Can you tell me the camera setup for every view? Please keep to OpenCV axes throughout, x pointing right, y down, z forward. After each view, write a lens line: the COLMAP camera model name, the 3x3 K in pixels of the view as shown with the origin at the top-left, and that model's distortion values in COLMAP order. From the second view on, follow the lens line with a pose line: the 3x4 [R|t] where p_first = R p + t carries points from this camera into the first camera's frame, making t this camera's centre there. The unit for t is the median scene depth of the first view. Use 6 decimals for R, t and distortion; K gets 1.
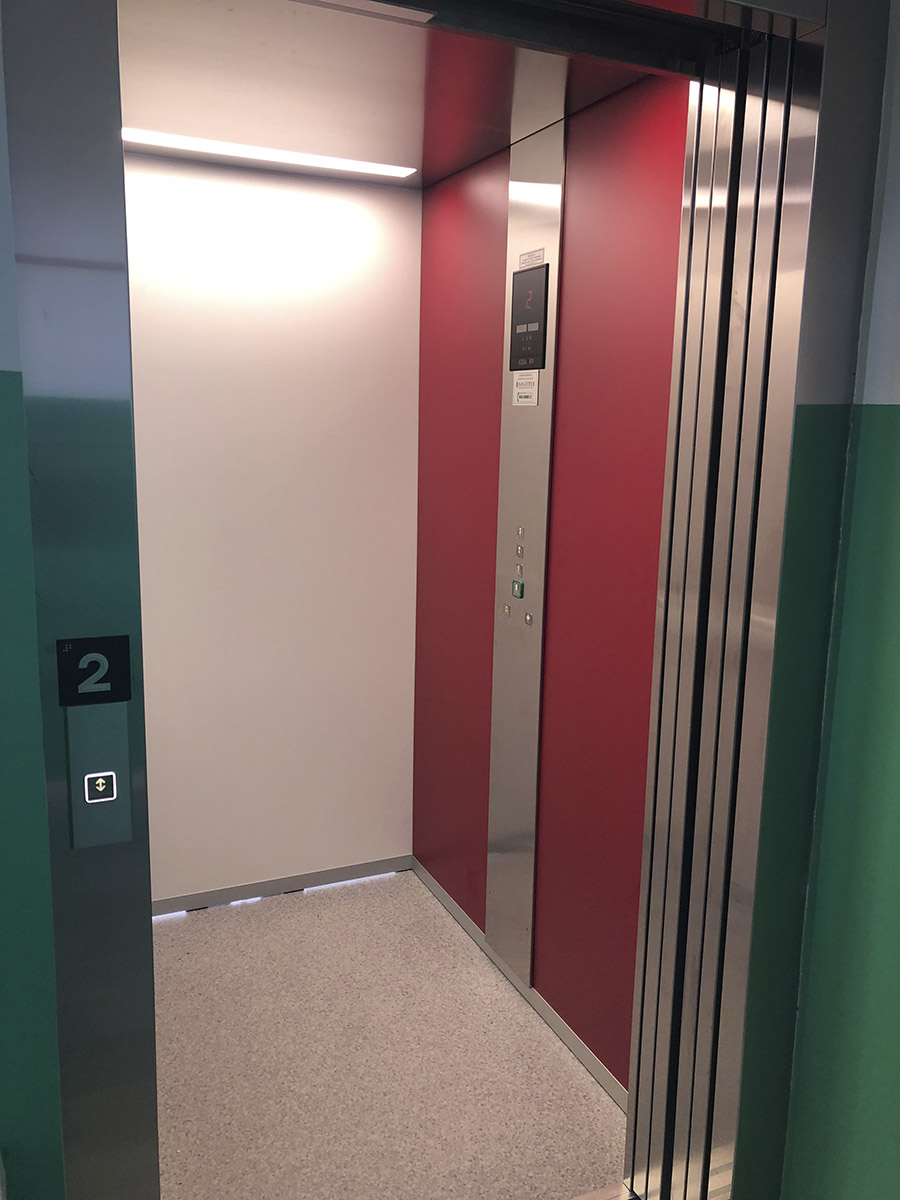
lens RADIAL K [[971.3, 0, 450.0], [0, 971.3, 600.0], [0, 0, 1]] dist [-0.003408, 0.058484]
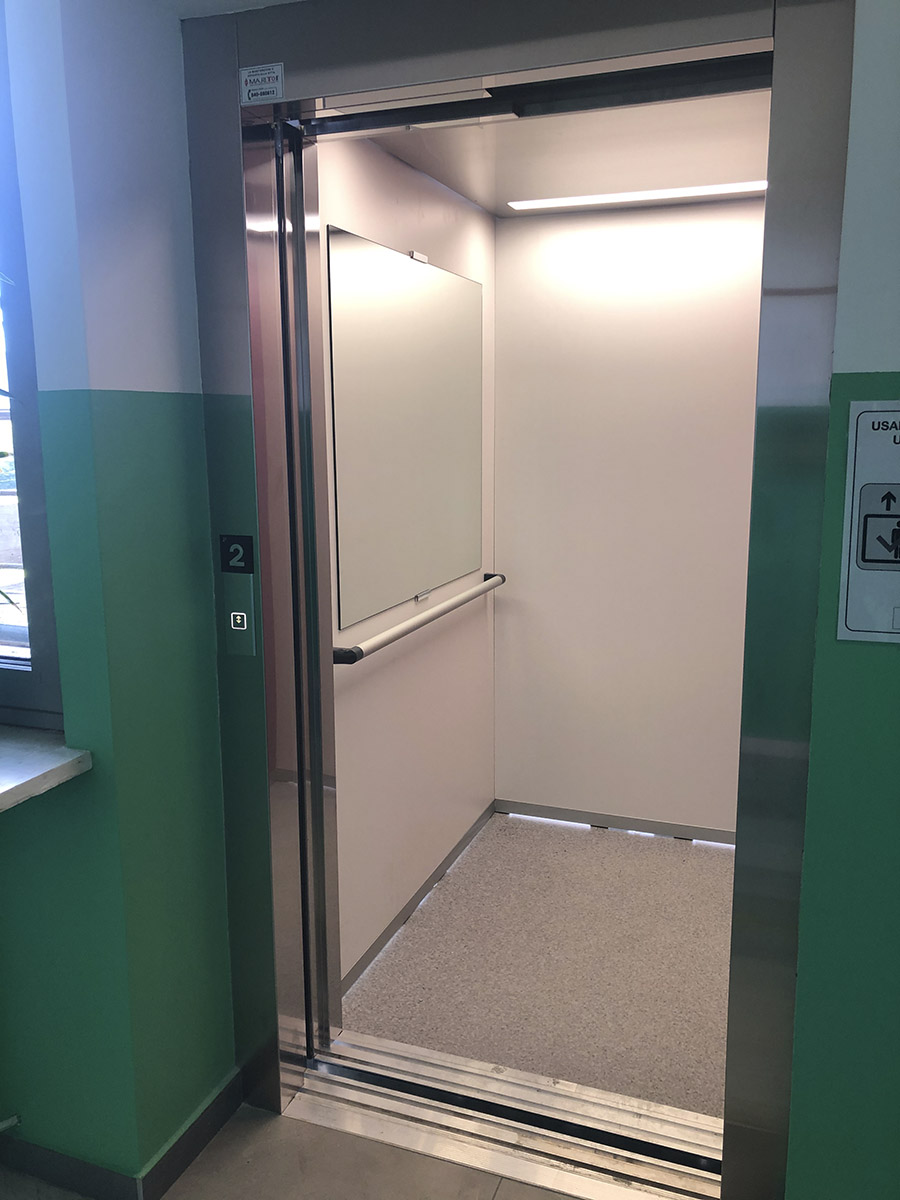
lens RADIAL K [[971.3, 0, 450.0], [0, 971.3, 600.0], [0, 0, 1]] dist [-0.003408, 0.058484]
pose [[0.712640, 0.106264, -0.693435, 1.143364], [-0.111937, 0.993021, 0.037137, 0.045221], [0.692542, 0.051156, 0.719562, -0.012858]]
